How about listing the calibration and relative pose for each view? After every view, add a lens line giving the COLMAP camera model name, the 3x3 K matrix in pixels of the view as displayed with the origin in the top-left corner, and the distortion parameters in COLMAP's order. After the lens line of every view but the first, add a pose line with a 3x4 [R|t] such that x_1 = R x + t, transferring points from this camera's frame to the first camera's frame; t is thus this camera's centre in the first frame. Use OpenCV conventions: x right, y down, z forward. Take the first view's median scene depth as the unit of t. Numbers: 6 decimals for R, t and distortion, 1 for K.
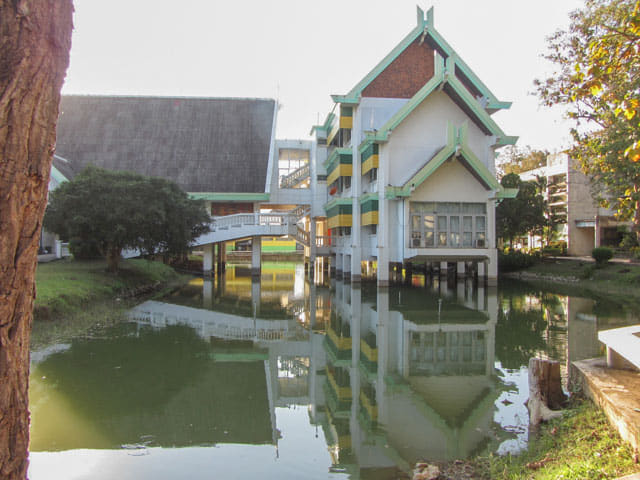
lens RADIAL K [[536.5, 0, 323.8], [0, 536.5, 234.3], [0, 0, 1]] dist [-0.035221, 0.028868]
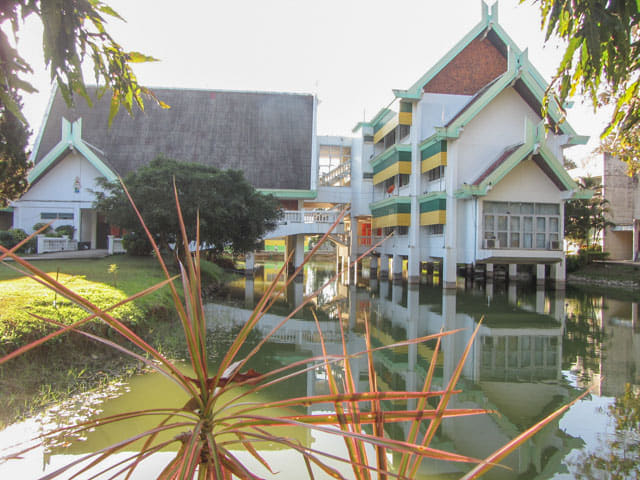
lens RADIAL K [[536.5, 0, 323.8], [0, 536.5, 234.3], [0, 0, 1]] dist [-0.035221, 0.028868]
pose [[0.999669, 0.016276, 0.019914, -0.121253], [-0.016255, 0.999867, -0.001219, 0.004092], [-0.019932, 0.000895, 0.999801, 0.035426]]
